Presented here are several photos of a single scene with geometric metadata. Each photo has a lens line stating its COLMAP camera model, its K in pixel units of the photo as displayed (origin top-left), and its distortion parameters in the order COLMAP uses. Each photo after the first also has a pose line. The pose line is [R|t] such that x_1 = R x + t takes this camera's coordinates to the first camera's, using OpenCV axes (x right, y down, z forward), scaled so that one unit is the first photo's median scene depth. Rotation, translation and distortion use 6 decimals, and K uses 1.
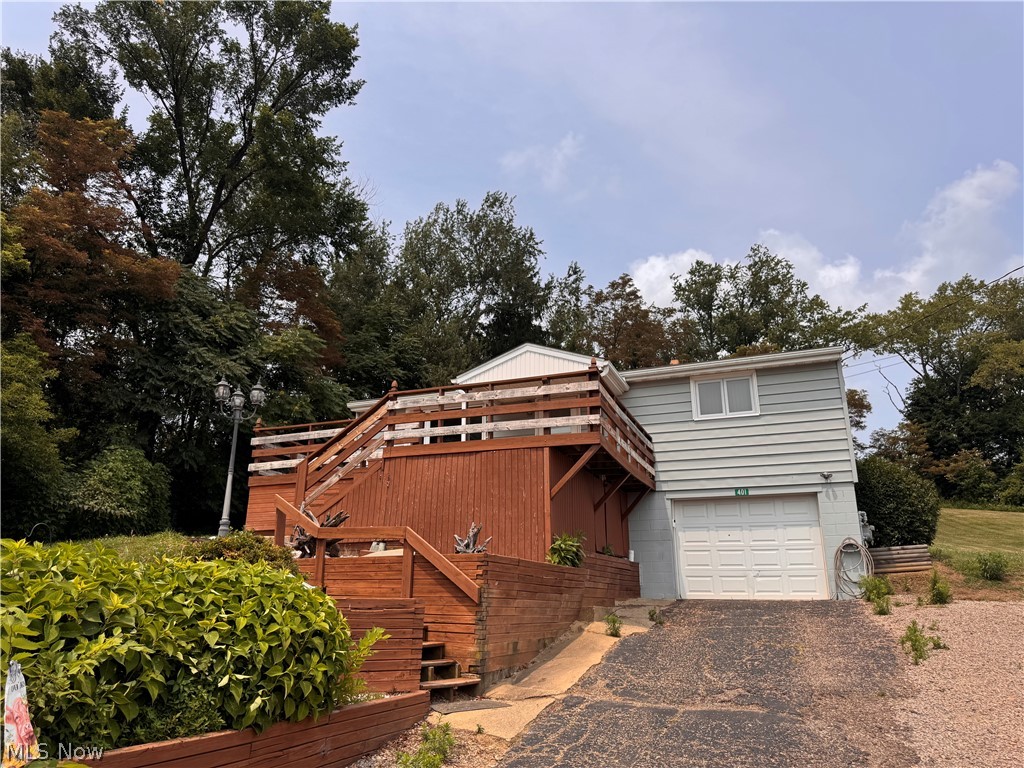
lens RADIAL K [[724.9, 0, 512.0], [0, 724.9, 384.0], [0, 0, 1]] dist [0.000355, -0.000089]
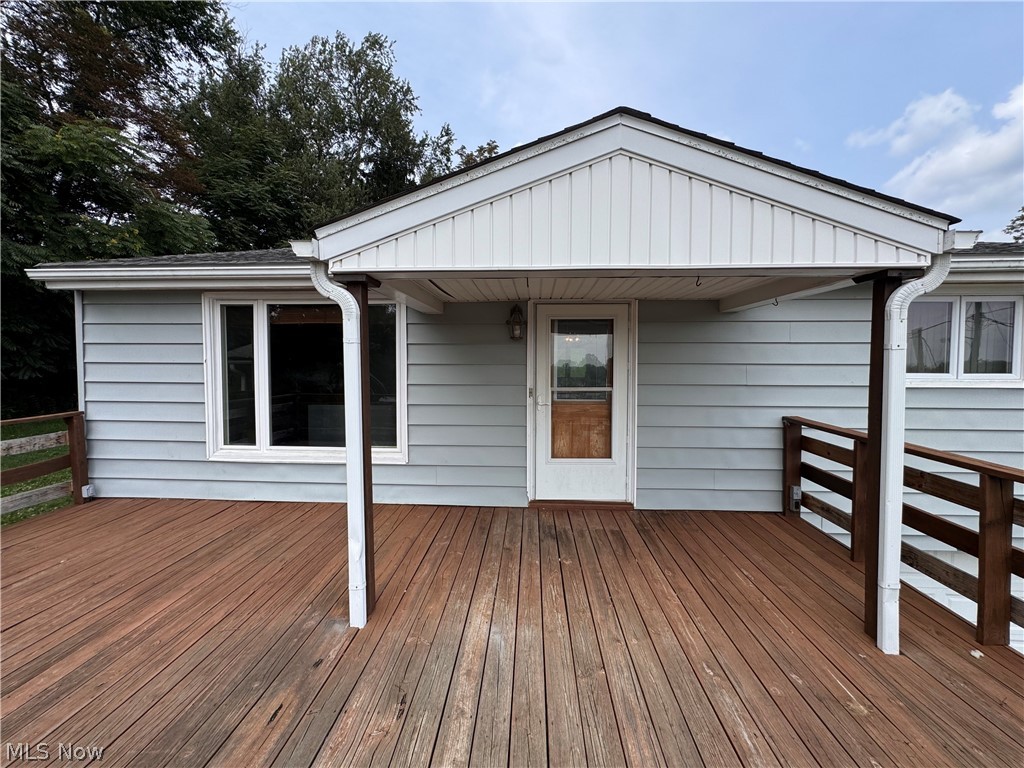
lens RADIAL K [[410.8, 0, 512.0], [0, 410.8, 384.0], [0, 0, 1]] dist [-0.012441, -0.000048]
pose [[0.951467, -0.010387, 0.307574, -0.018966], [-0.096588, 0.938852, 0.330495, -0.004097], [-0.292200, -0.344163, 0.892284, 0.249439]]
